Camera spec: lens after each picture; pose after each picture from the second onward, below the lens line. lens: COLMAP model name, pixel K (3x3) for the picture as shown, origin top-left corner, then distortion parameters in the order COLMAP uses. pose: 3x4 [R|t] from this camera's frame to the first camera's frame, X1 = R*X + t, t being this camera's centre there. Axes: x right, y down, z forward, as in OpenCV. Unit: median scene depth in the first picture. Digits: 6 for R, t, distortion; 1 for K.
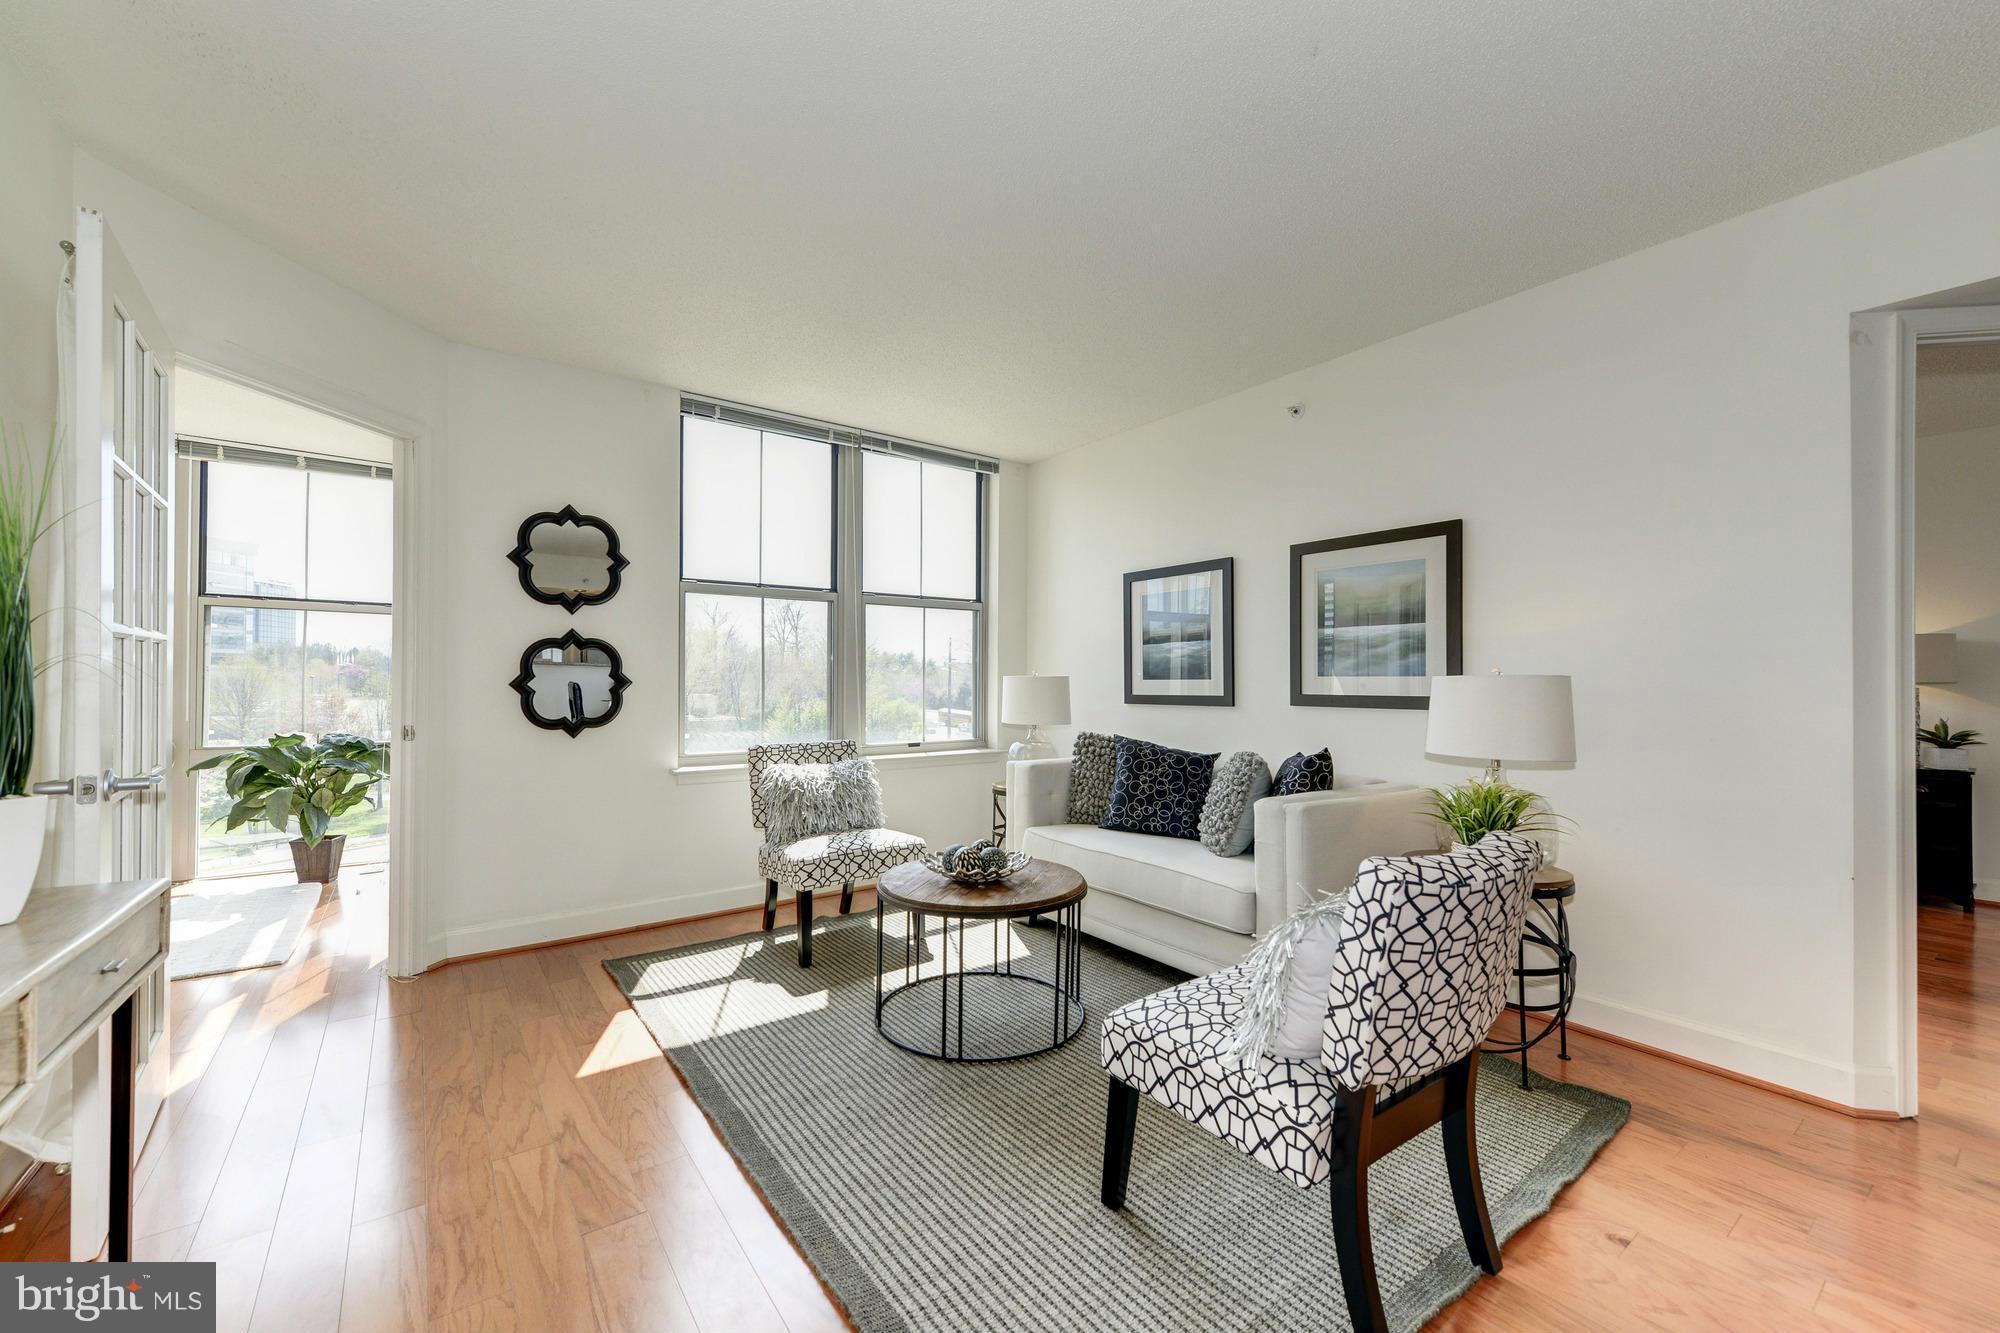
lens RADIAL K [[770.8, 0, 993.5], [0, 770.8, 673.5], [0, 0, 1]] dist [0.002130, -0.000060]
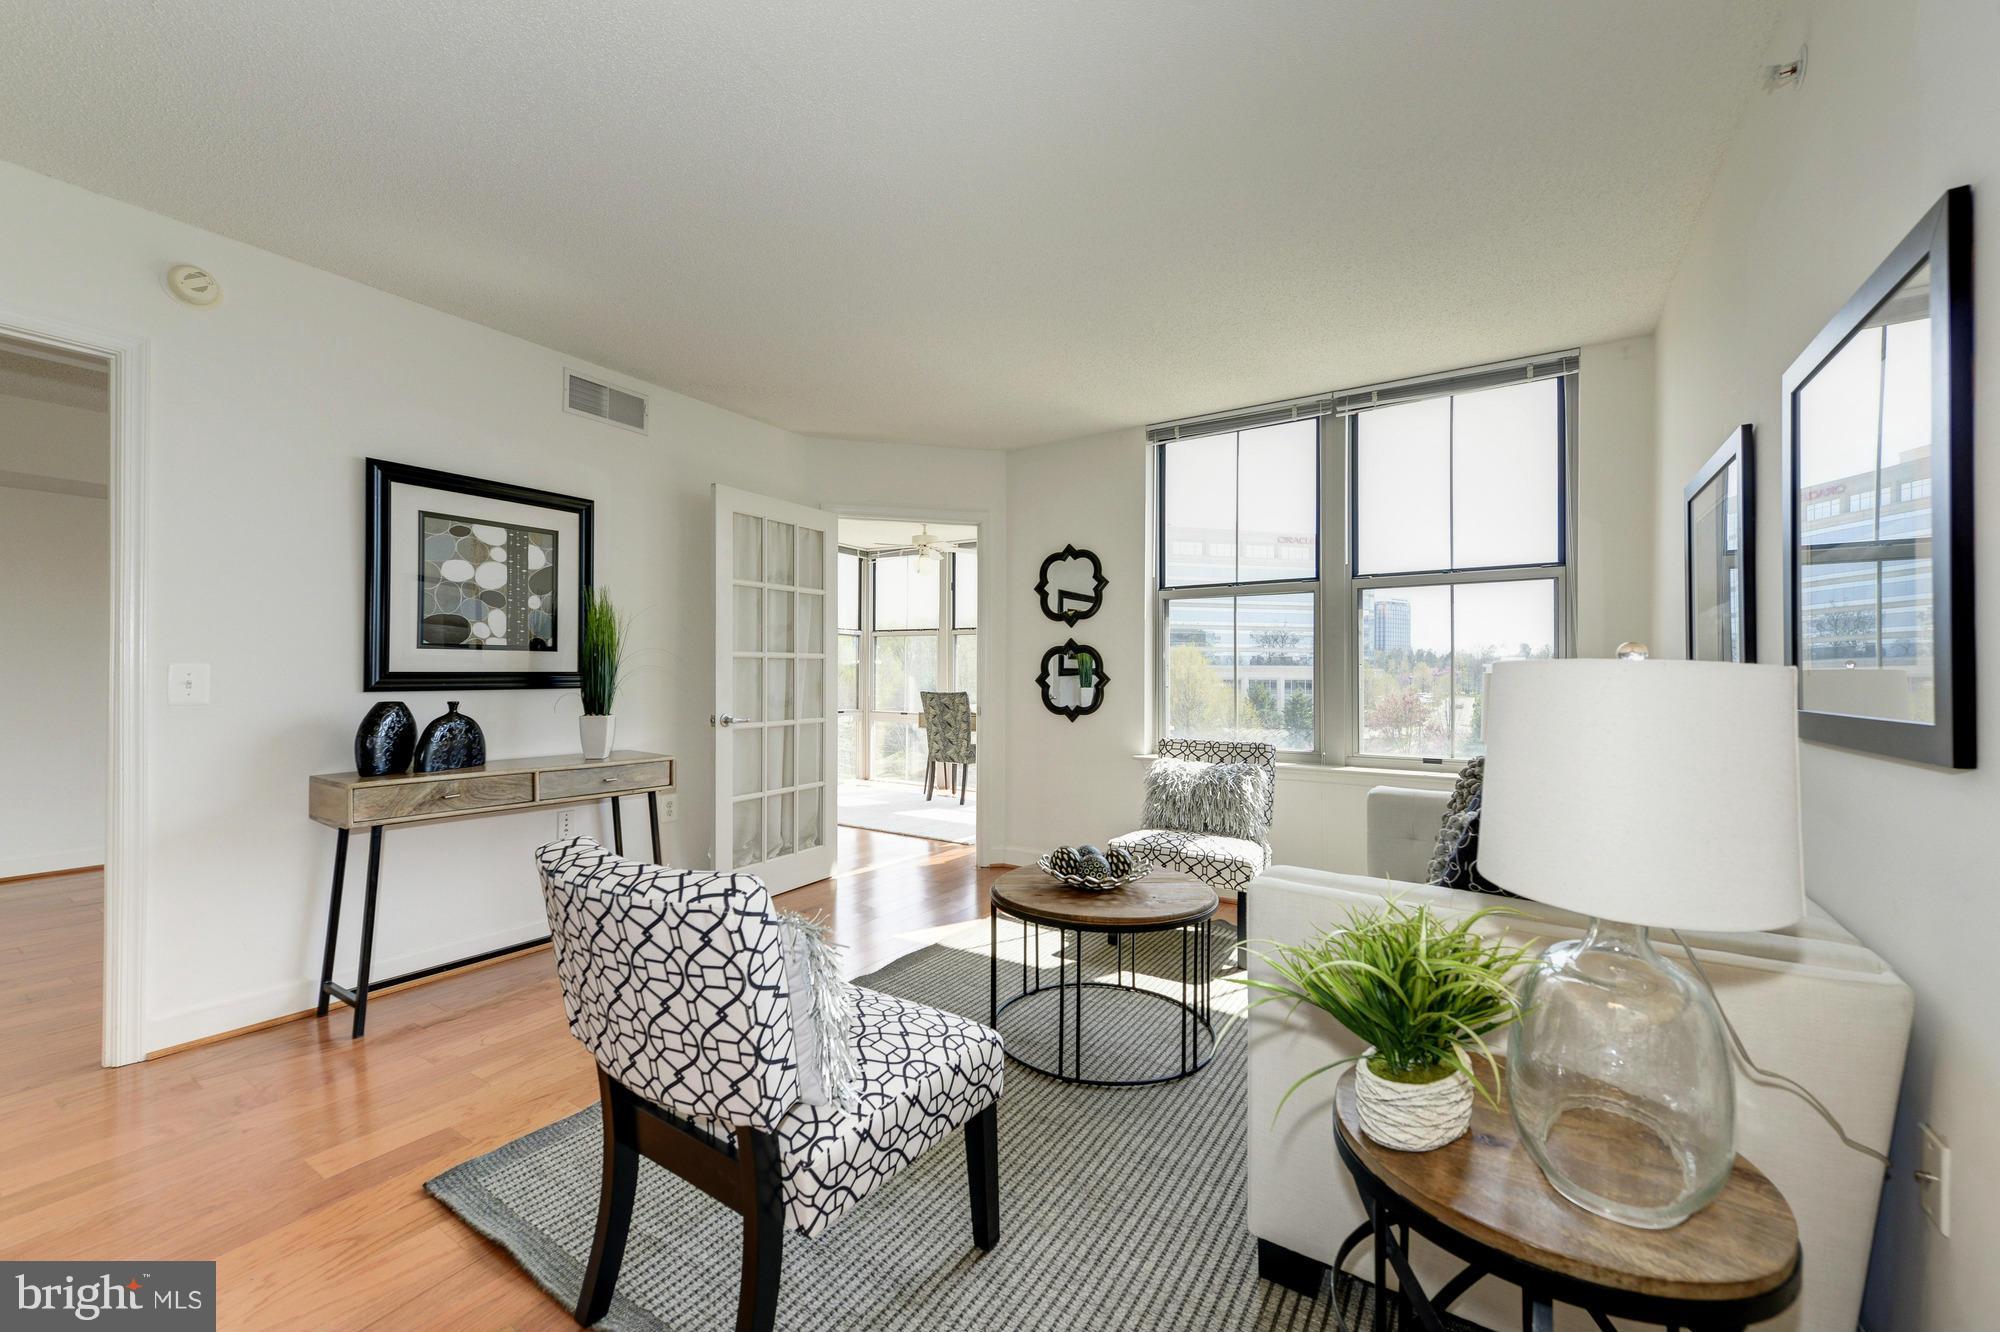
lens RADIAL K [[788.1, 0, 1036.5], [0, 788.1, 671.2], [0, 0, 1]] dist [0.001076, 0.000027]
pose [[0.366214, -0.007672, -0.930499, 0.645960], [0.004014, 0.999970, -0.006665, 0.006252], [0.930522, -0.001294, 0.366233, 0.434059]]
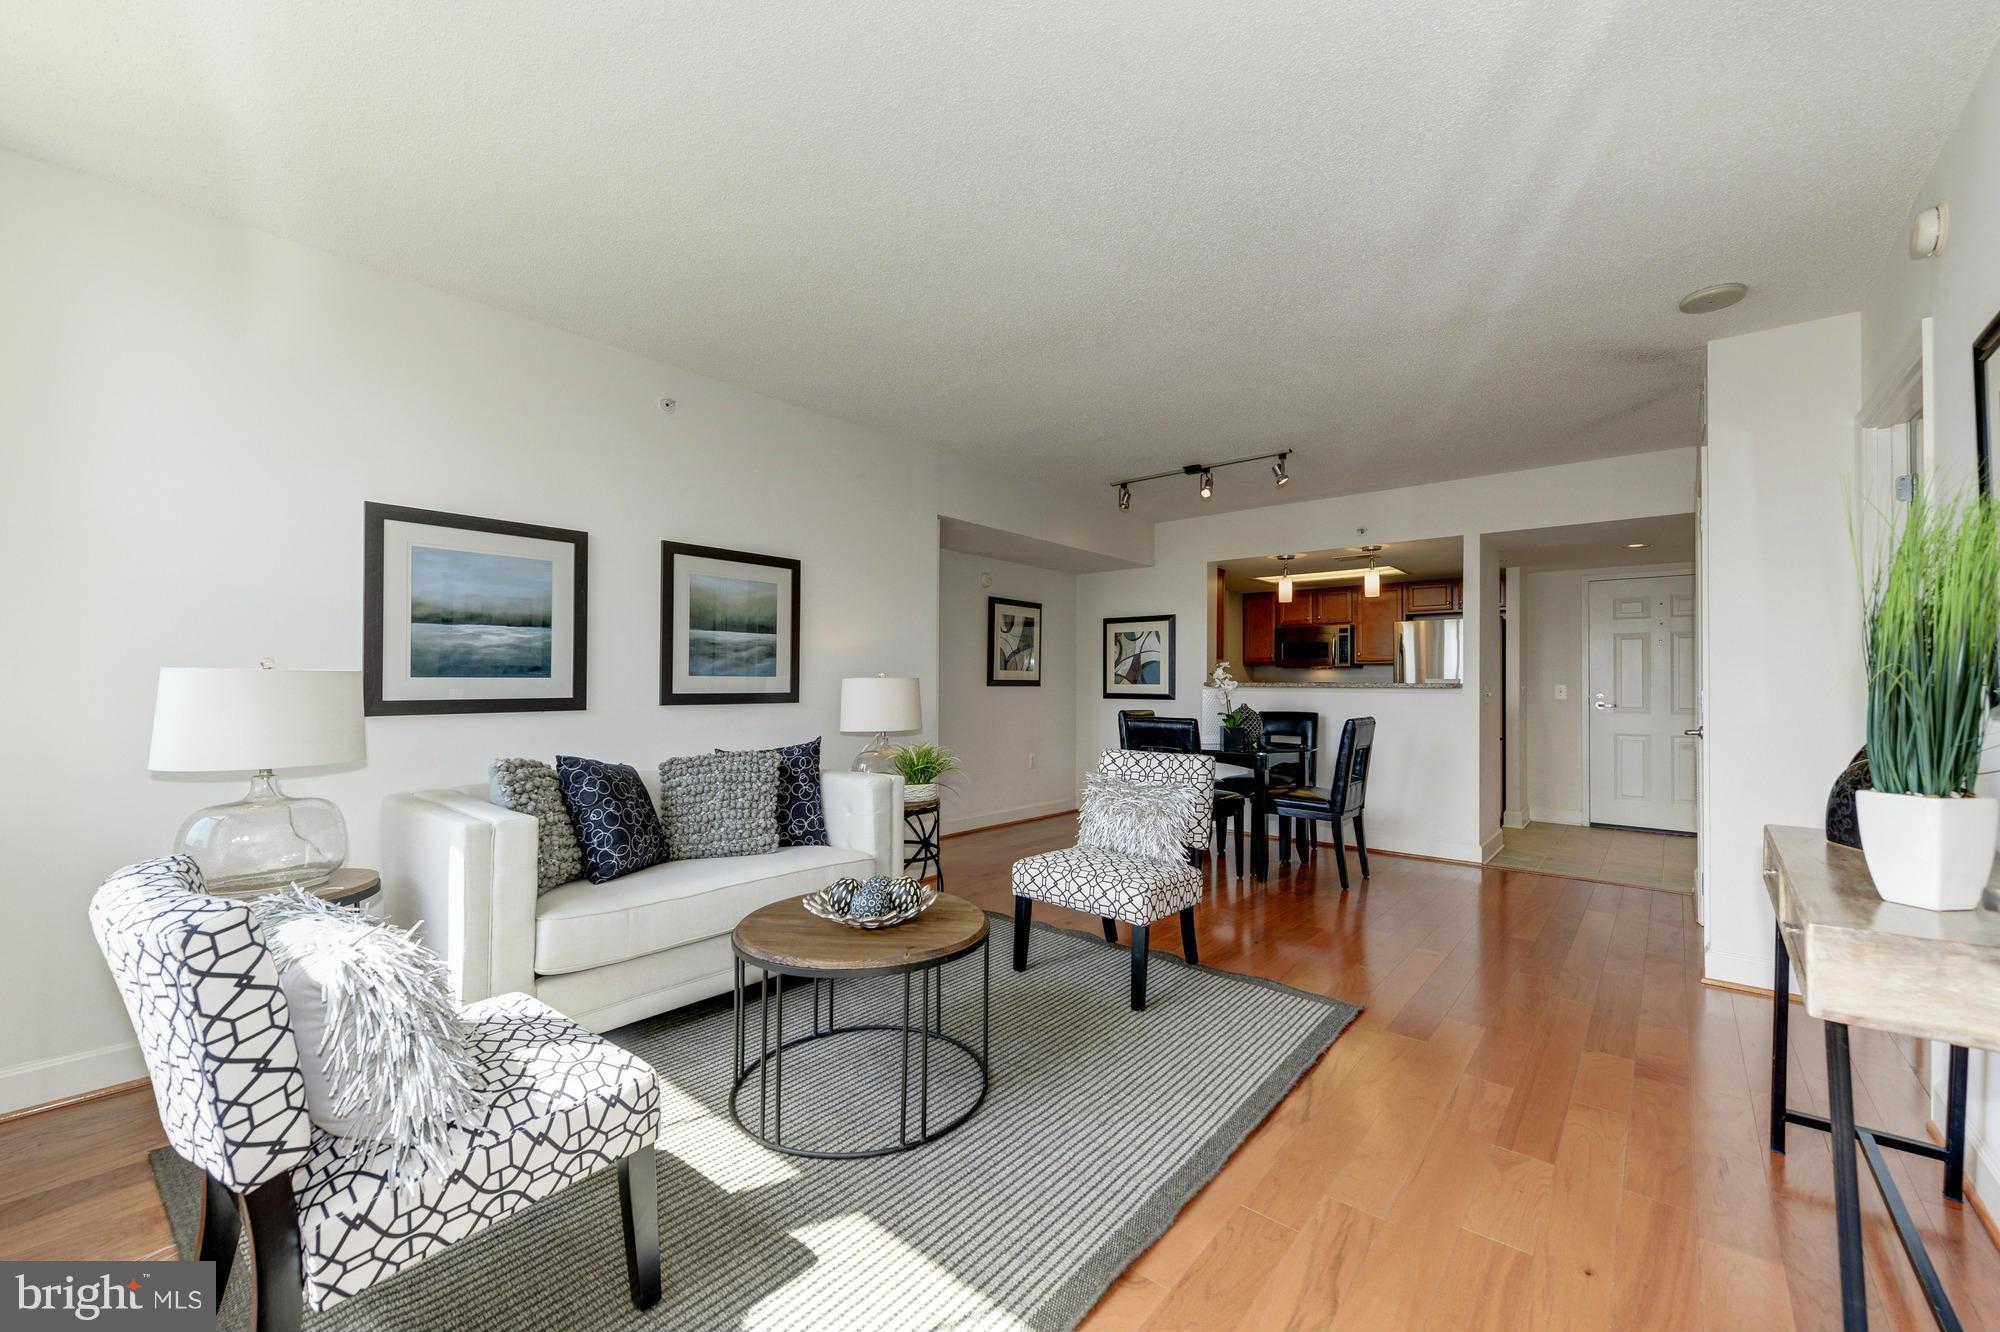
lens RADIAL K [[770.8, 0, 993.5], [0, 770.8, 673.0], [0, 0, 1]] dist [0.002130, -0.000060]
pose [[-0.214859, 0.009803, 0.976596, -0.650576], [-0.012261, 0.999844, -0.012733, 0.008193], [-0.976568, -0.014710, -0.214705, 0.797490]]
